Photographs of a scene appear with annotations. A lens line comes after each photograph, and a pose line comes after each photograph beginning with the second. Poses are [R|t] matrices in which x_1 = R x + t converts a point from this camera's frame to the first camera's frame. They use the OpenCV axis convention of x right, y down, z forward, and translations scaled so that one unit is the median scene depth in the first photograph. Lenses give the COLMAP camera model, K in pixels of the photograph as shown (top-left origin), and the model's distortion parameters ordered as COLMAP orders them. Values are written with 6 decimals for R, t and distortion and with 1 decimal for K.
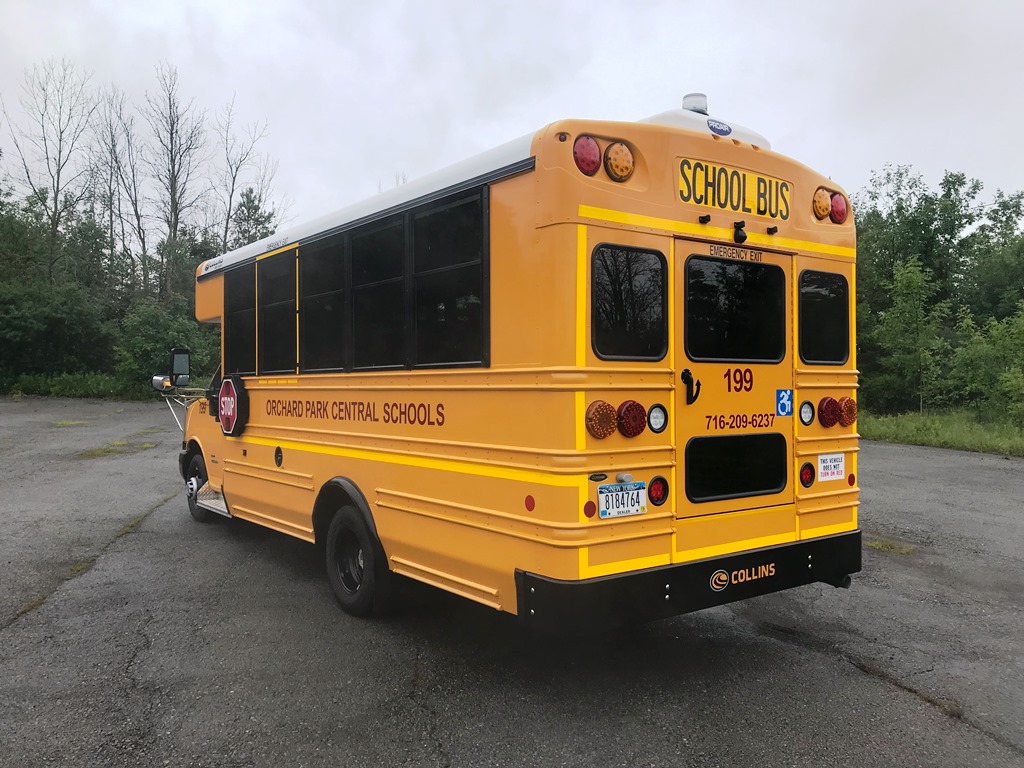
lens RADIAL K [[831.1, 0, 509.1], [0, 831.1, 379.0], [0, 0, 1]] dist [0.074186, -0.132265]
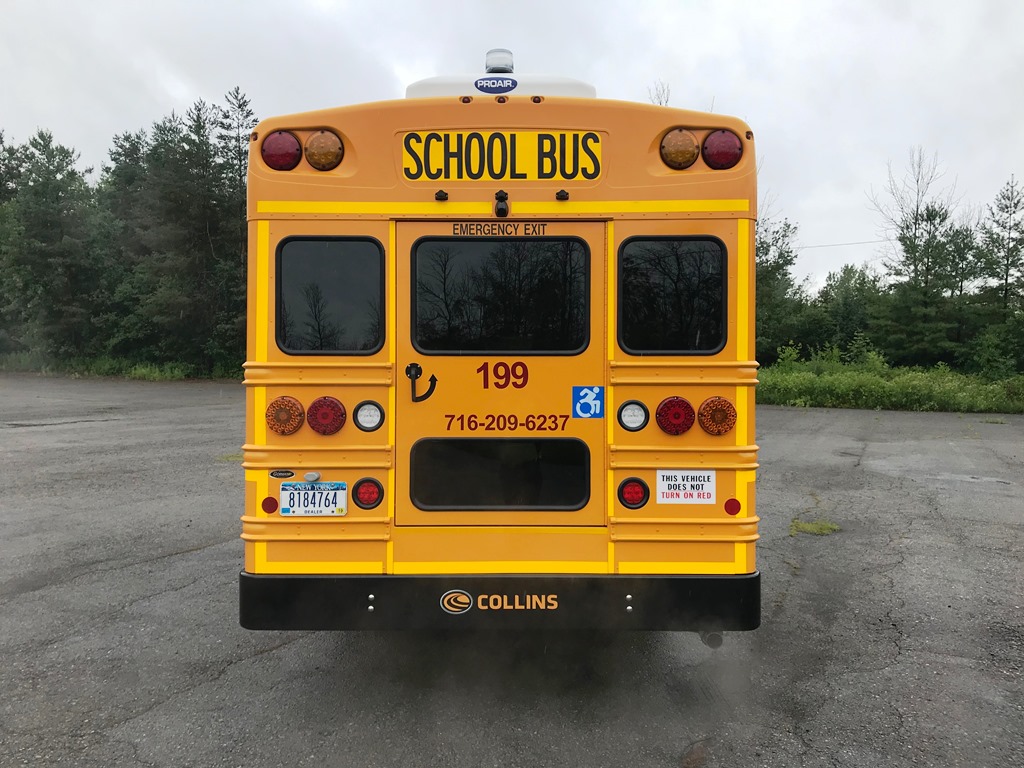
lens RADIAL K [[831.1, 0, 509.1], [0, 831.1, 379.0], [0, 0, 1]] dist [0.074186, -0.132265]
pose [[0.802946, -0.002797, -0.596045, 0.799363], [0.003569, 0.999994, 0.000115, 0.005344], [0.596040, -0.002220, 0.802951, 0.316534]]
